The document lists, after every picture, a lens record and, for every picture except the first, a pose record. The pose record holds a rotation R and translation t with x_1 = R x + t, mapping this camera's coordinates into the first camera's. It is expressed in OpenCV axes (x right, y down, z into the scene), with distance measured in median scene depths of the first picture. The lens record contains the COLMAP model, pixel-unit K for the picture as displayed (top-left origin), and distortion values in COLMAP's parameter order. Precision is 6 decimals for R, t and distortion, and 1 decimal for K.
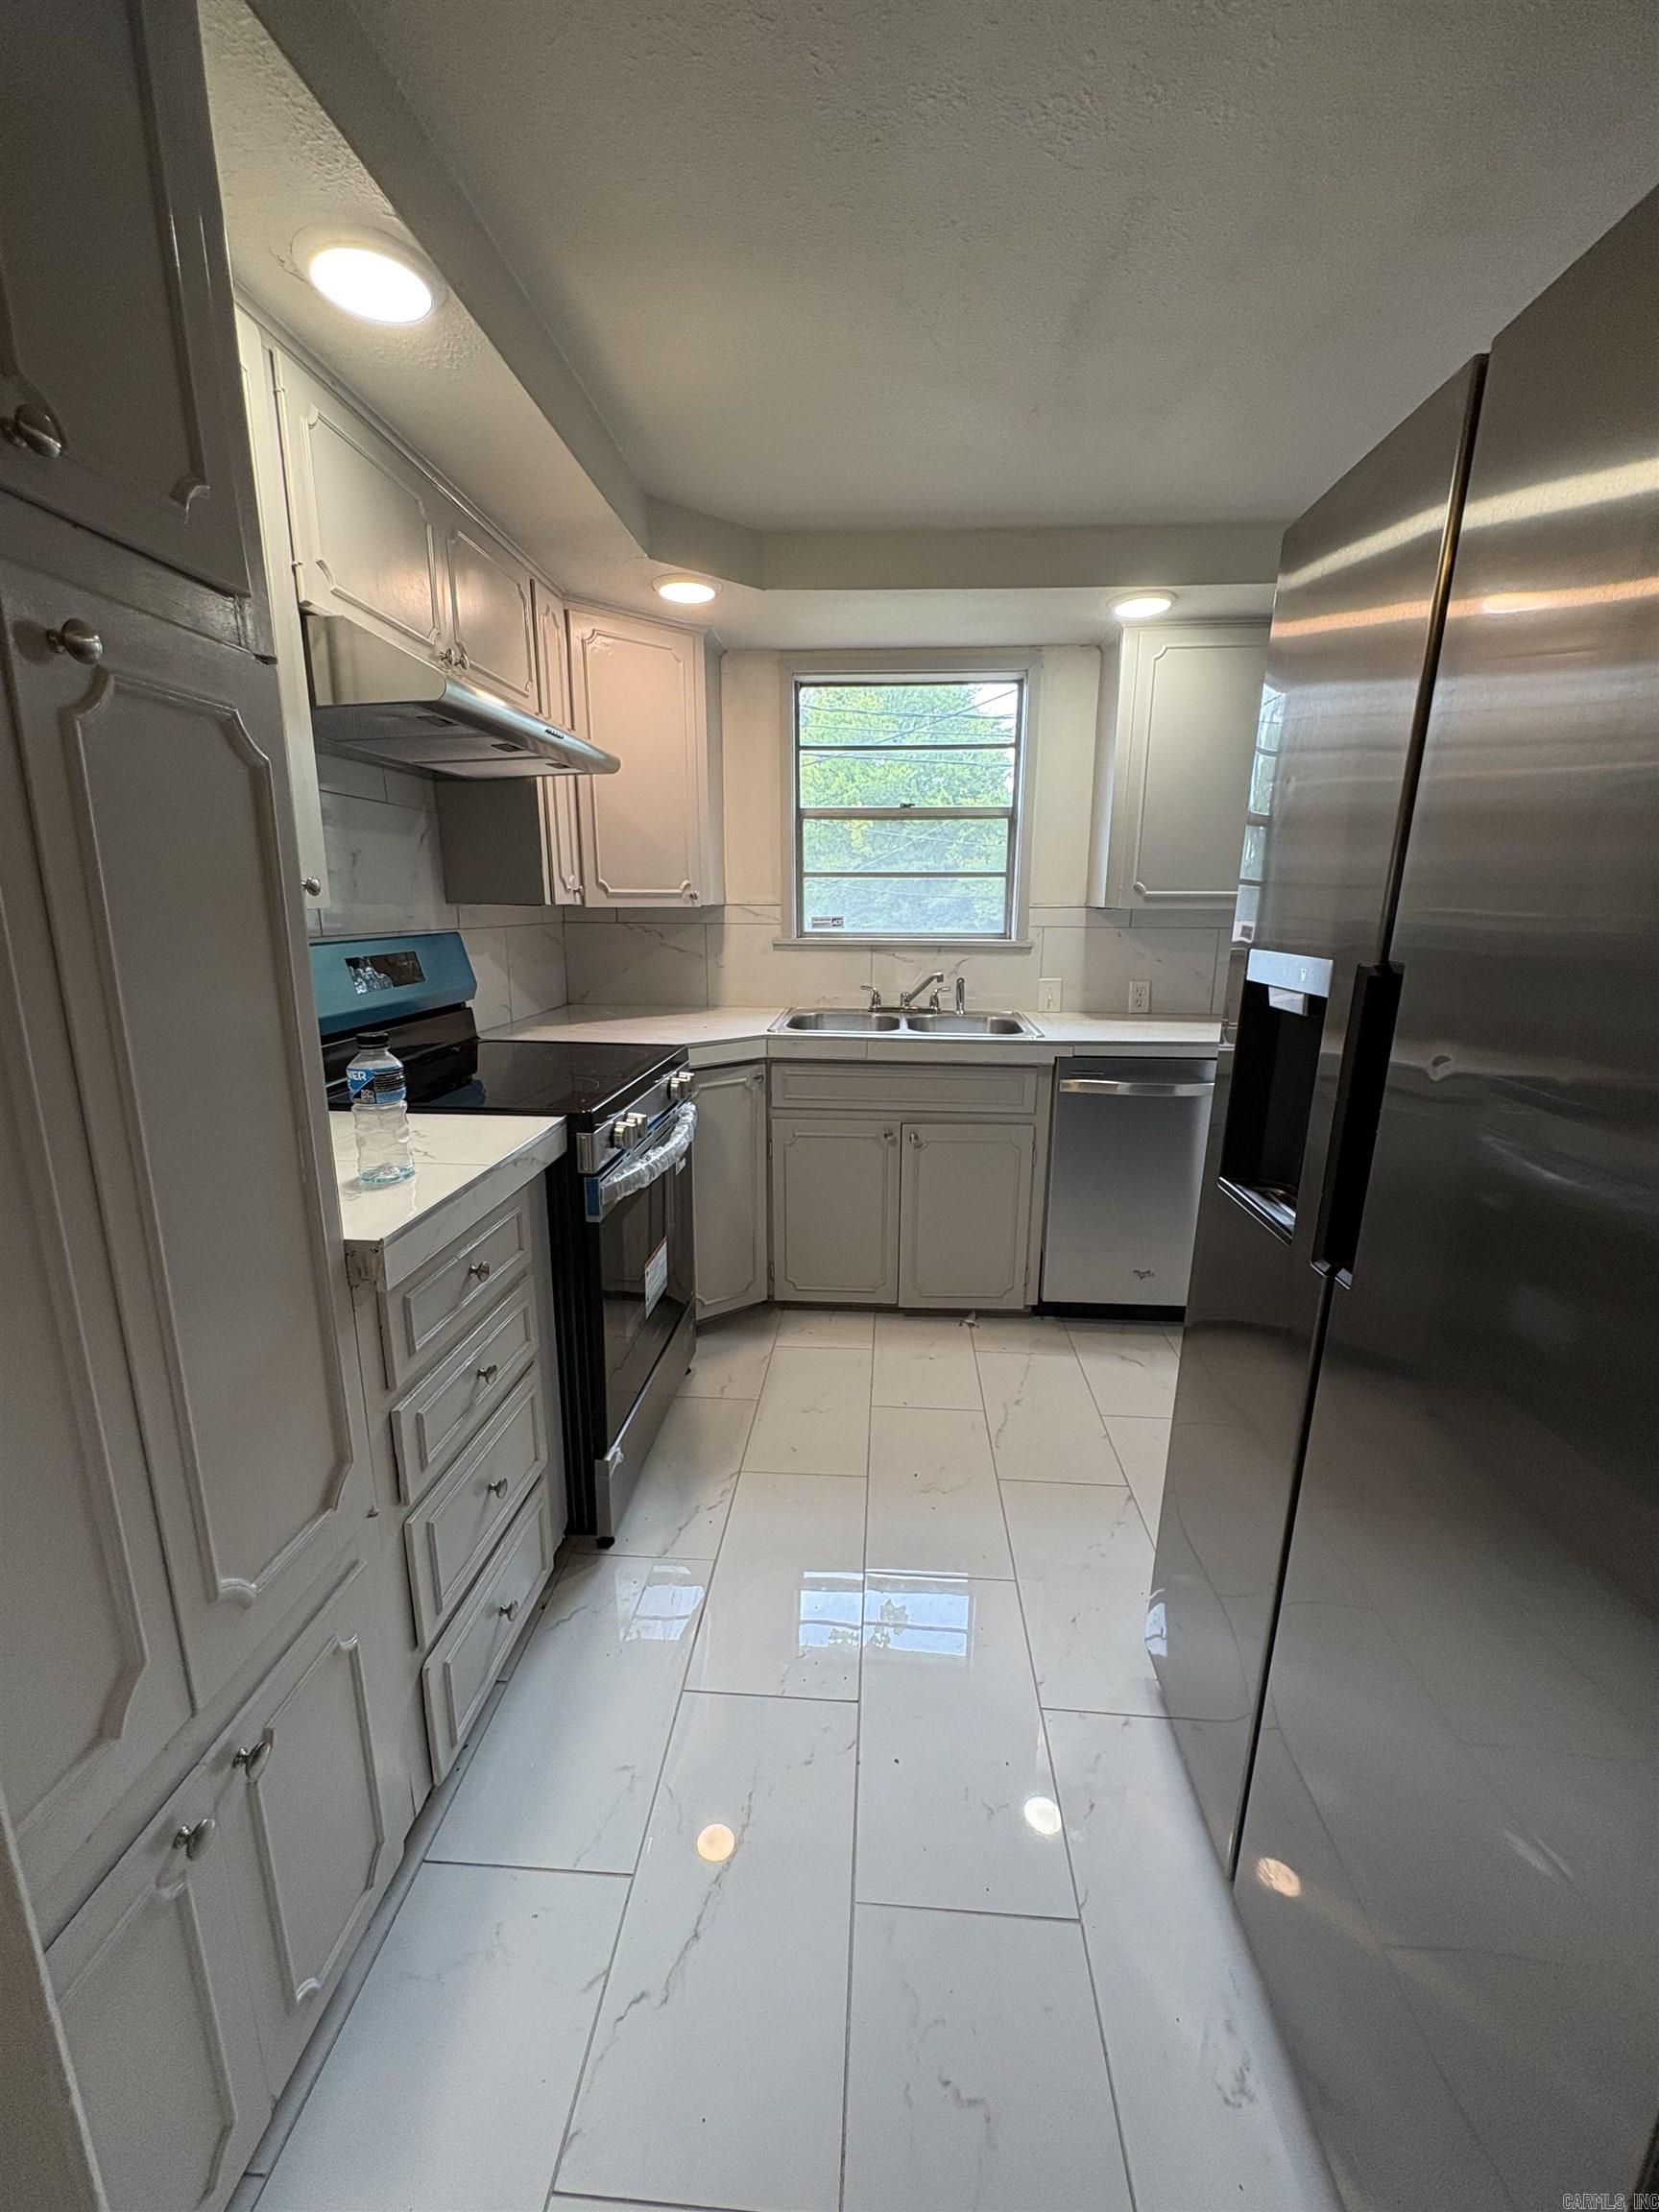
lens RADIAL K [[885.6, 0, 828.1], [0, 885.6, 1102.3], [0, 0, 1]] dist [-0.000216, 0.000169]
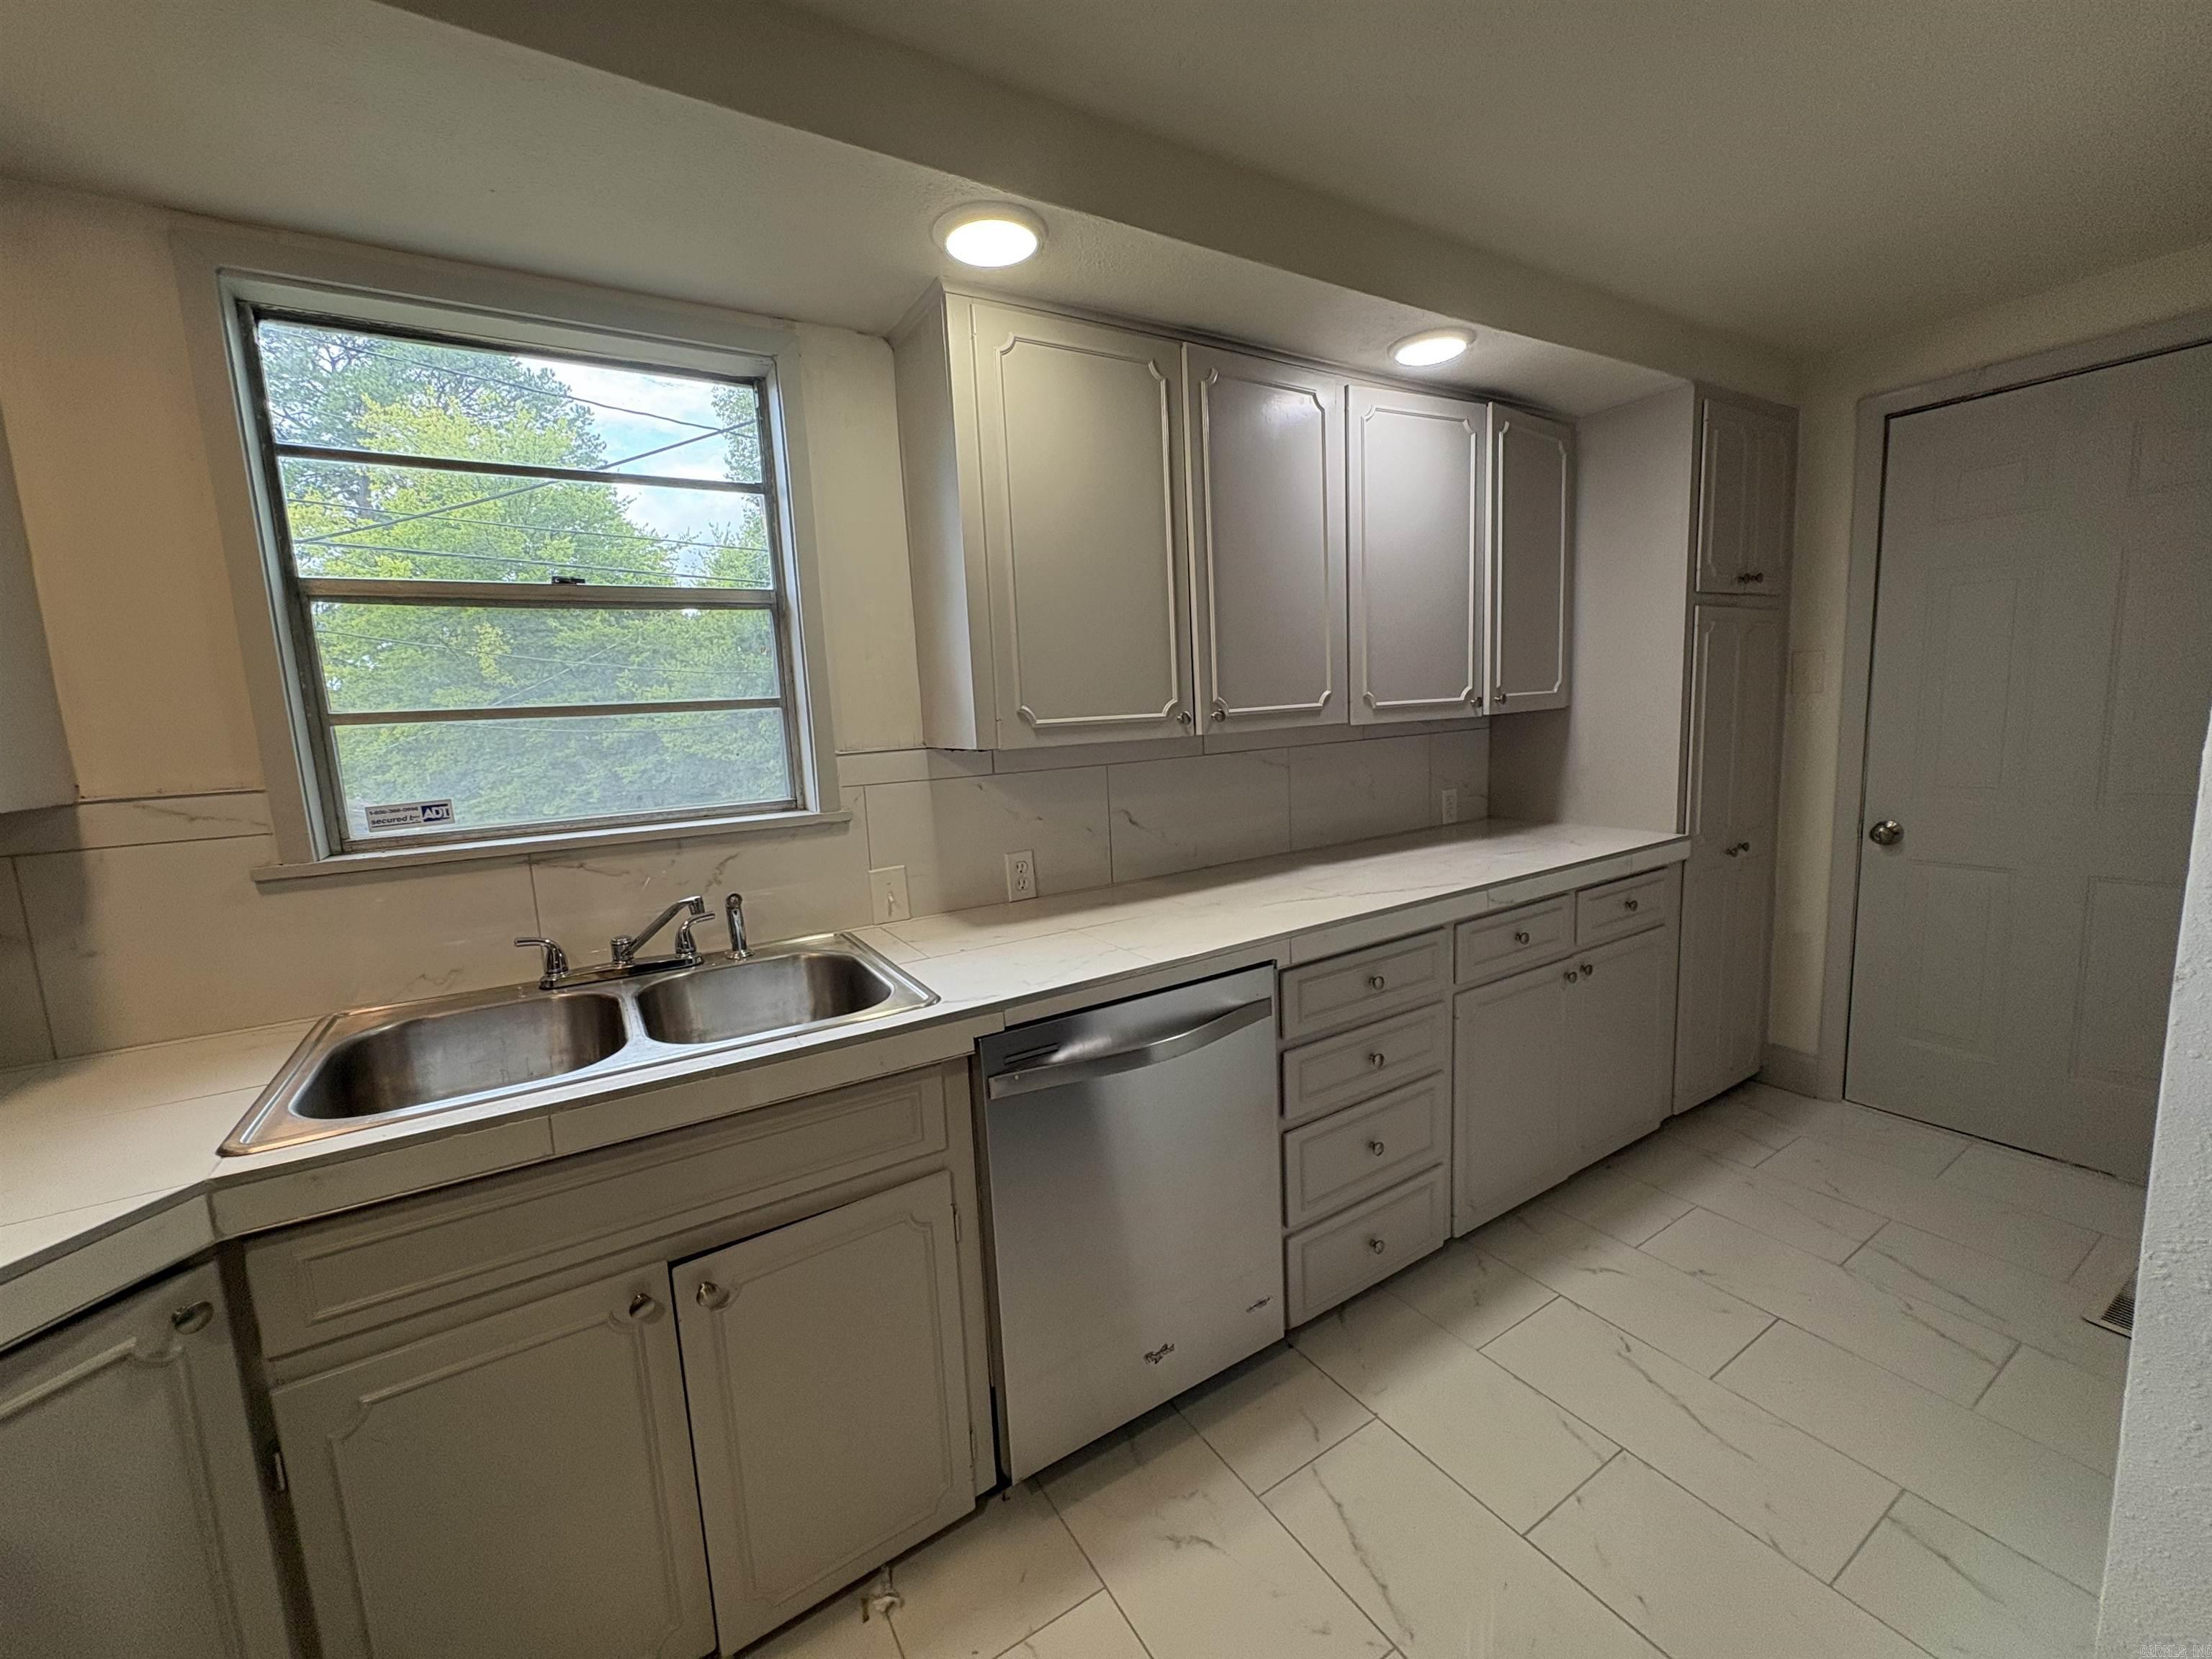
lens RADIAL K [[885.6, 0, 1108.9], [0, 885.6, 832.1], [0, 0, 1]] dist [-0.000216, 0.000169]
pose [[0.806573, -0.122657, 0.578269, 0.026710], [0.180624, 0.982589, -0.043519, -0.110017], [-0.562863, 0.139551, 0.814684, 0.420734]]
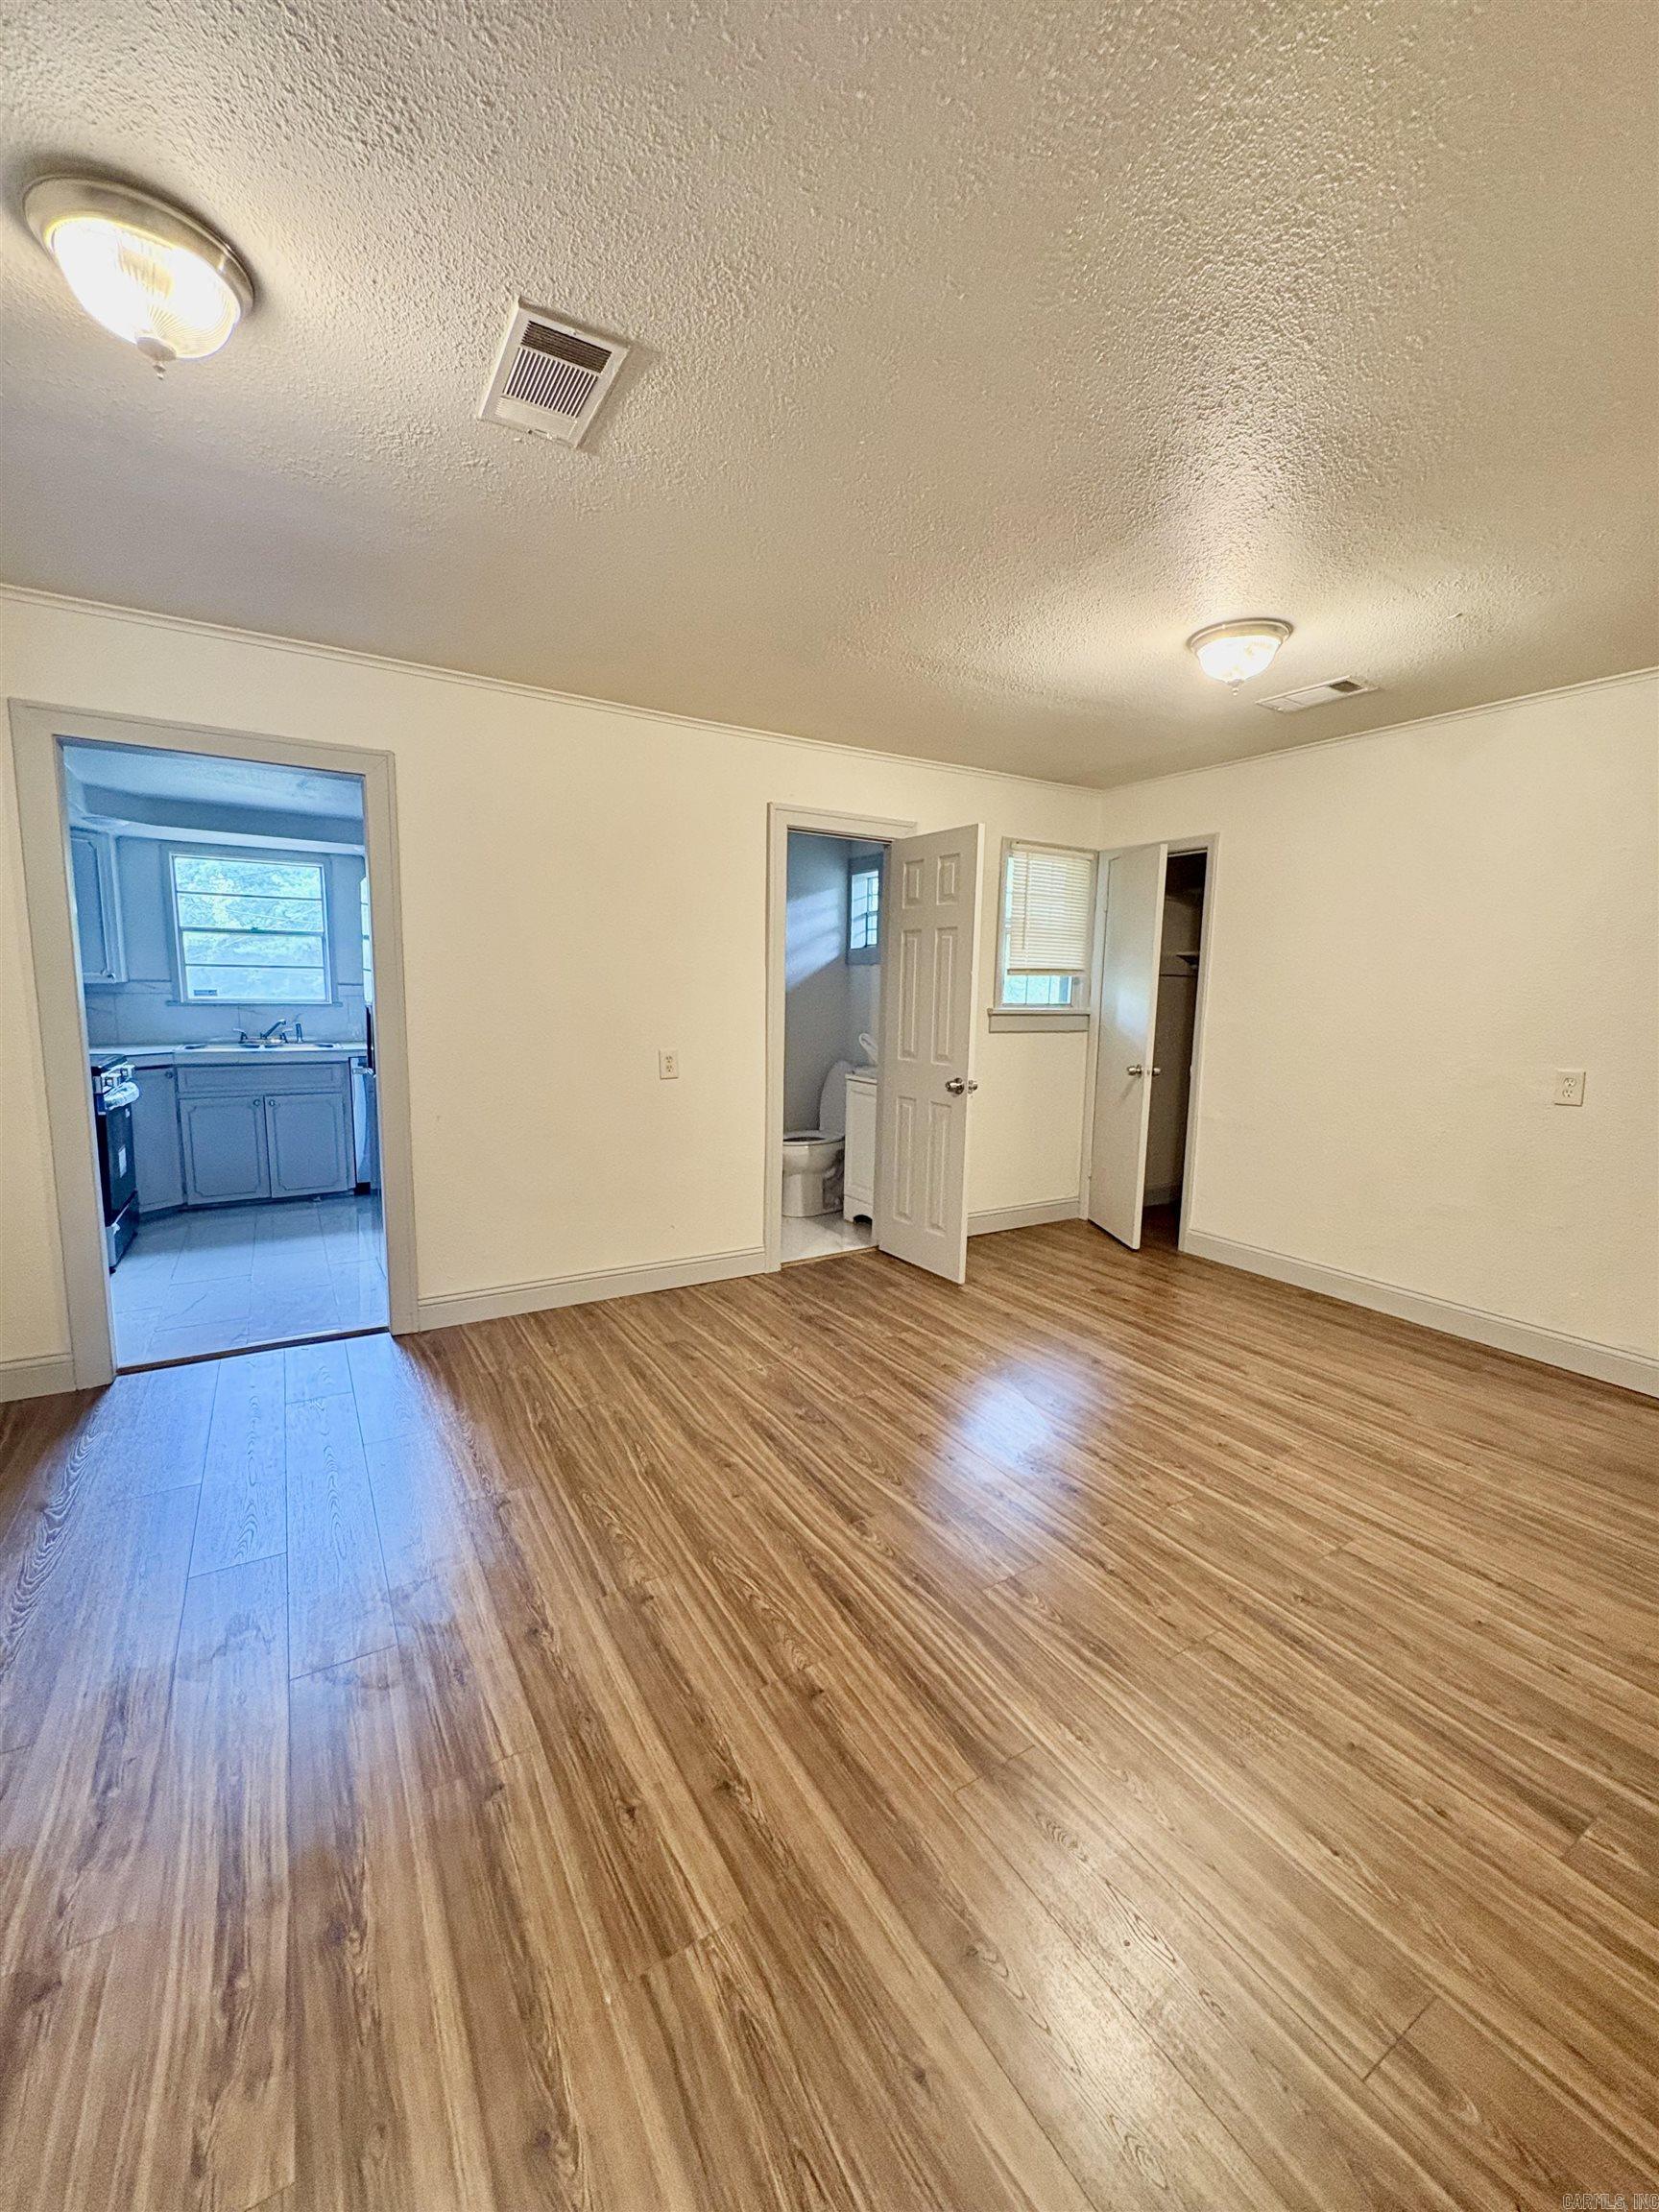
lens RADIAL K [[885.6, 0, 841.6], [0, 885.6, 1102.7], [0, 0, 1]] dist [-0.000216, 0.000169]
pose [[0.803883, -0.067556, 0.590939, -0.038475], [0.119387, 0.991636, -0.049043, 0.241794], [-0.582683, 0.109975, 0.805224, -1.083487]]
